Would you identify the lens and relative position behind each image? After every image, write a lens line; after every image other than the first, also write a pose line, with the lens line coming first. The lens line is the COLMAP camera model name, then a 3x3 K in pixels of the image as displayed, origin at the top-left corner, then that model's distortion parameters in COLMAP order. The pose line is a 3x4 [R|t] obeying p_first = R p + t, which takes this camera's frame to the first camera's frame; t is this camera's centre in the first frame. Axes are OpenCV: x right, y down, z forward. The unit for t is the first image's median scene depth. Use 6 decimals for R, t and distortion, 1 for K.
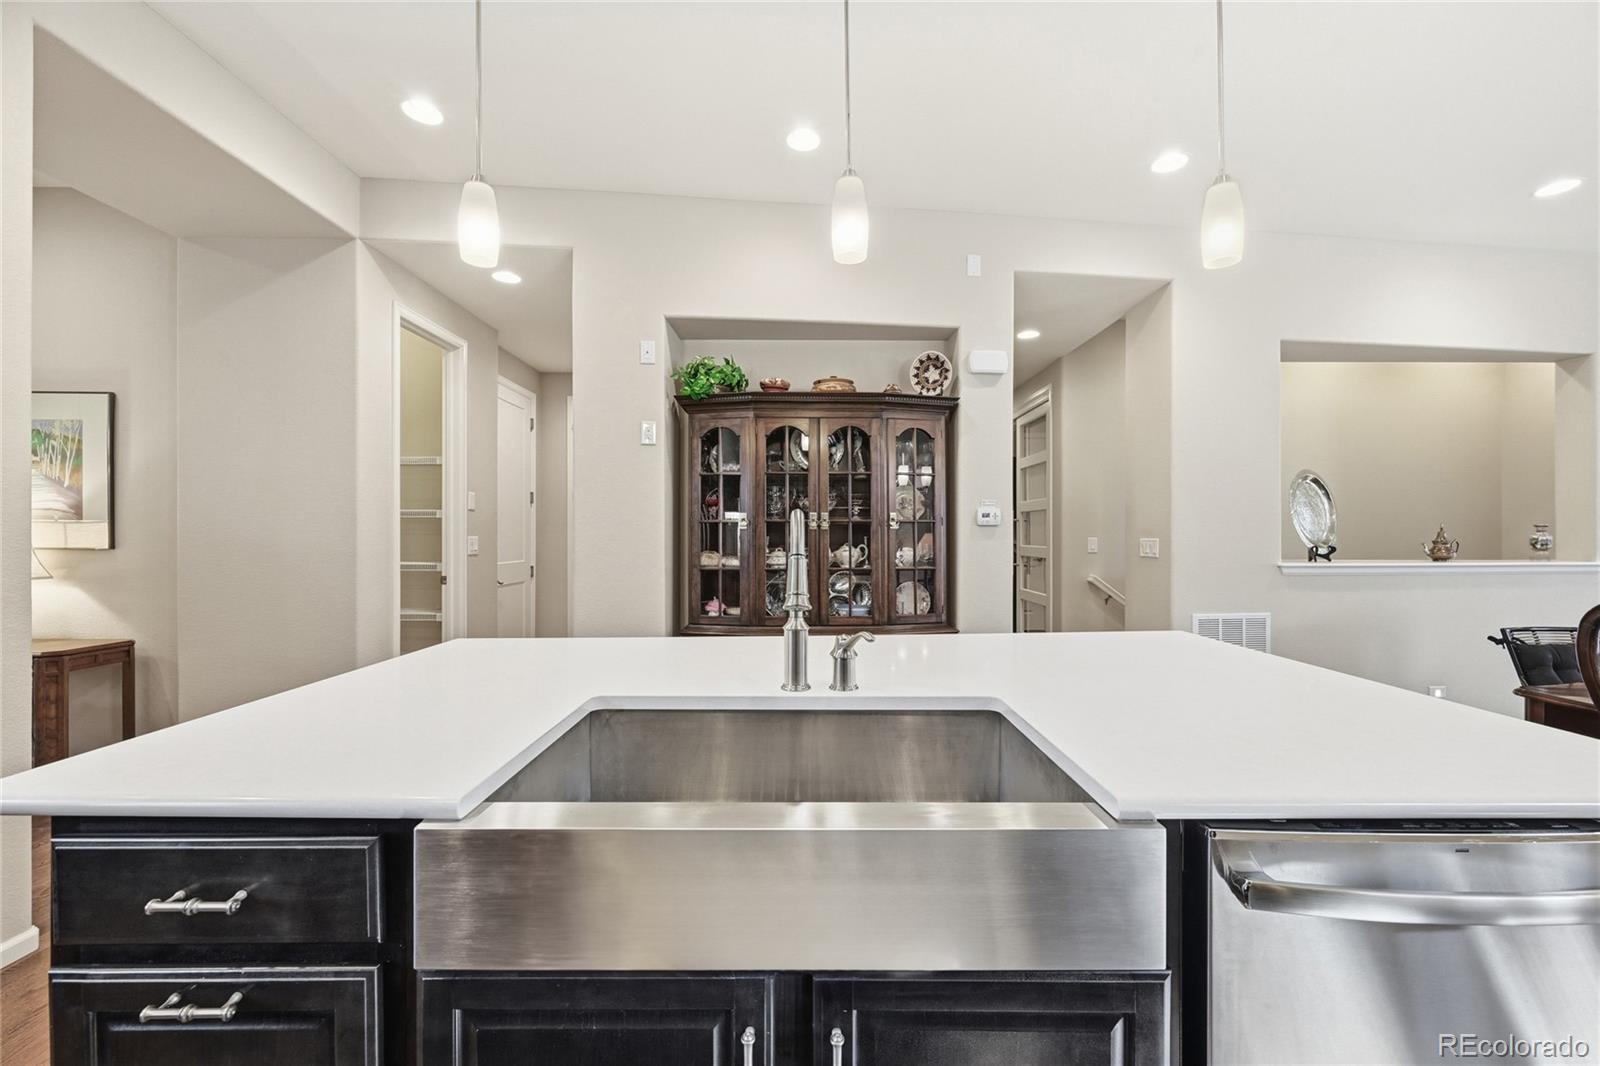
lens RADIAL K [[631.1, 0, 807.7], [0, 631.1, 533.8], [0, 0, 1]] dist [-0.000640, -0.000190]
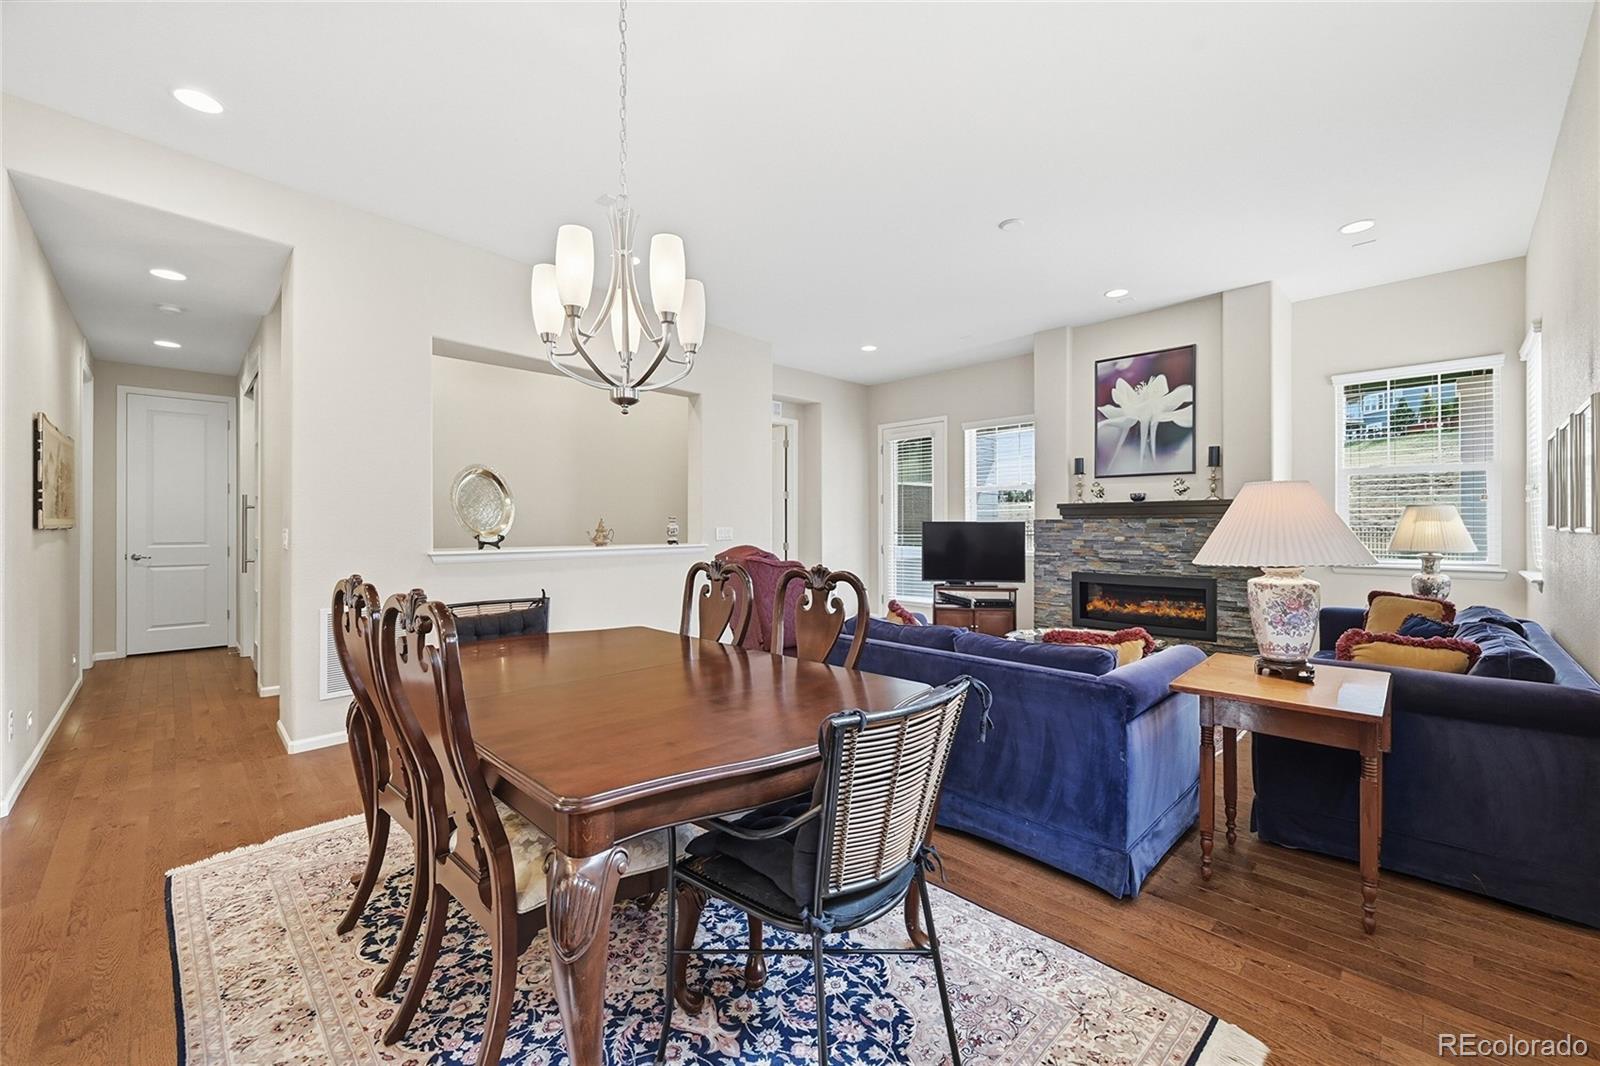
lens RADIAL K [[643.4, 0, 806.4], [0, 643.4, 526.2], [0, 0, 1]] dist [0.001737, 0.000545]
pose [[0.712640, -0.000385, 0.701530, 0.487450], [-0.001438, 0.999997, 0.002009, 0.001820], [-0.701528, -0.002440, 0.712637, -0.193370]]
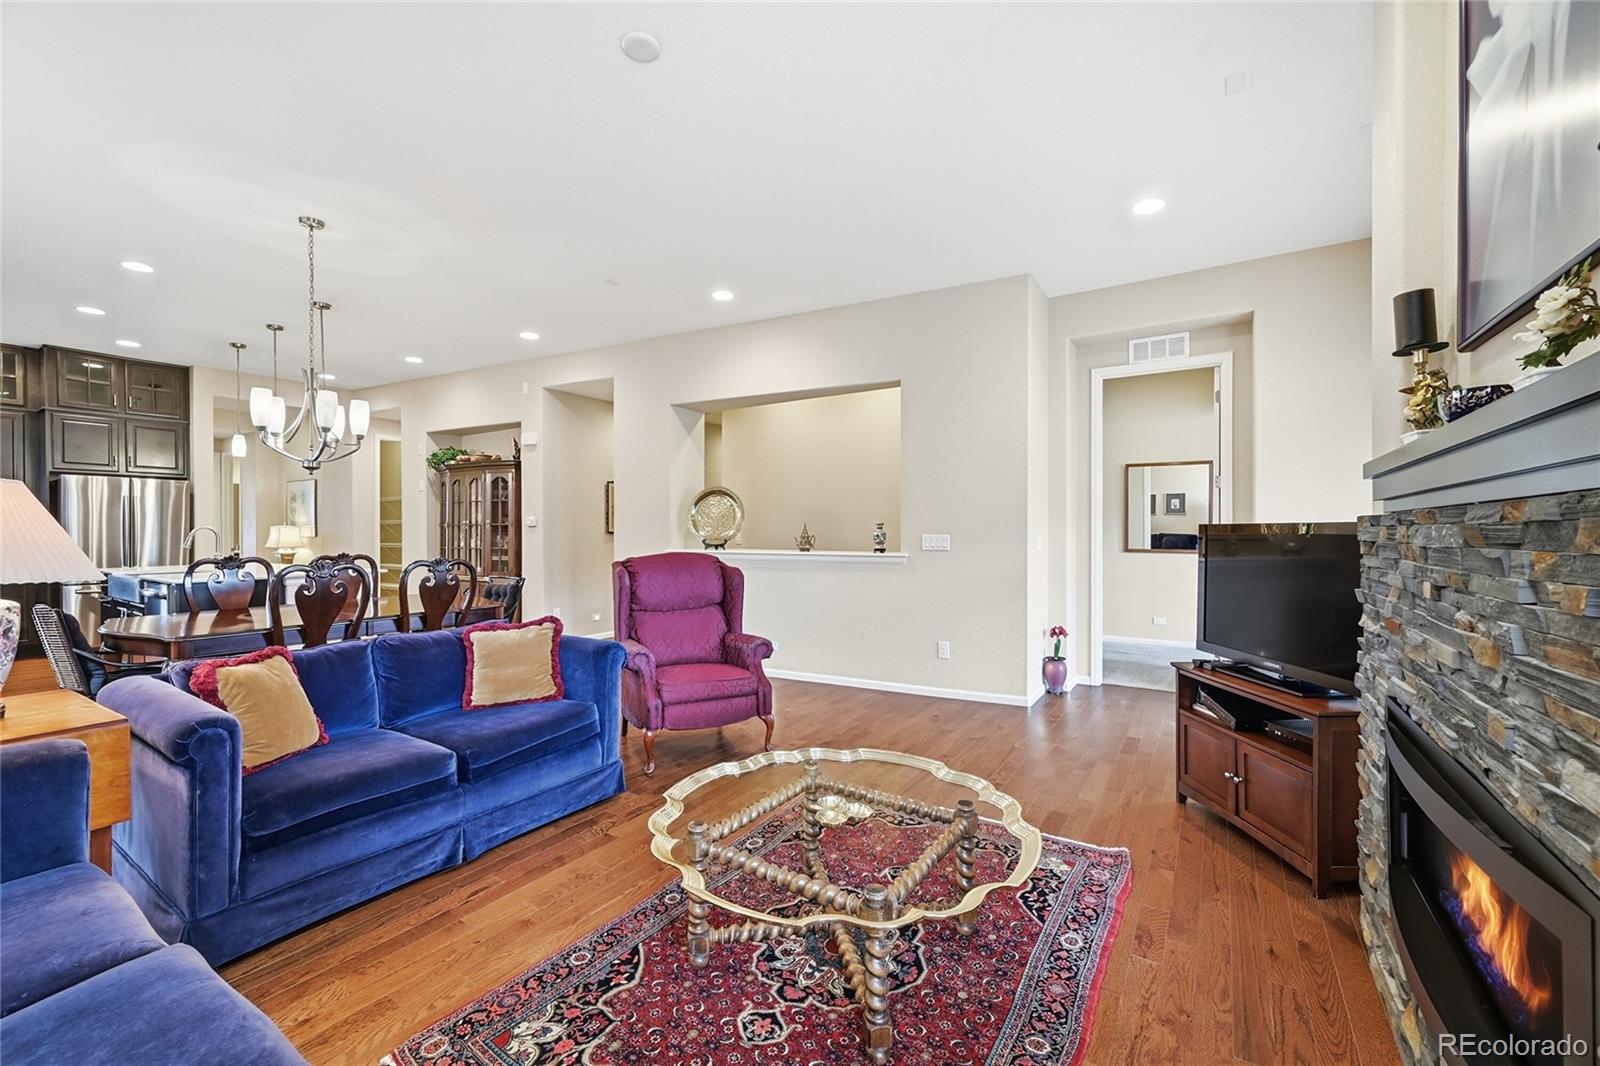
lens RADIAL K [[631.1, 0, 807.7], [0, 631.1, 533.8], [0, 0, 1]] dist [-0.000640, -0.000190]
pose [[0.837329, 0.001426, -0.546697, 2.025480], [0.002846, 0.999972, 0.006966, -0.001833], [0.546692, -0.007389, 0.837301, -0.120163]]
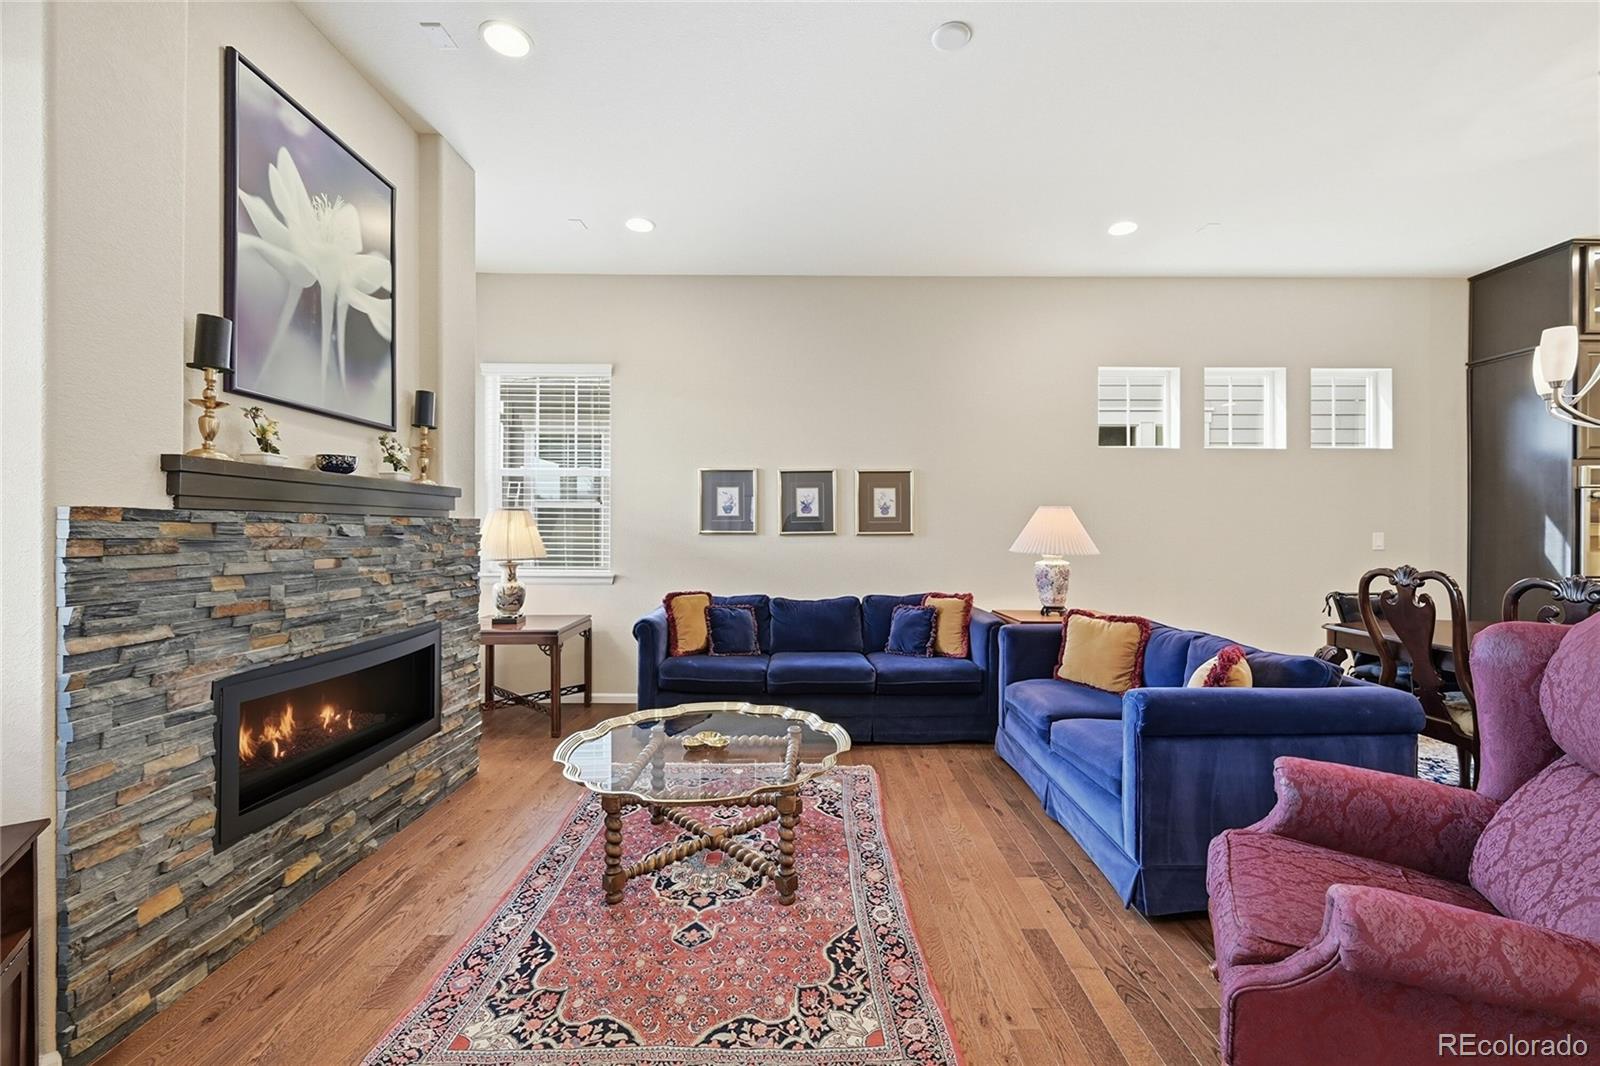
lens RADIAL K [[648.3, 0, 802.8], [0, 648.3, 532.5], [0, 0, 1]] dist [-0.000132, -0.000137]
pose [[-0.999981, -0.000403, 0.006214, 1.660506], [-0.000392, 0.999998, 0.001771, 0.002779], [-0.006214, 0.001769, -0.999979, 1.015706]]
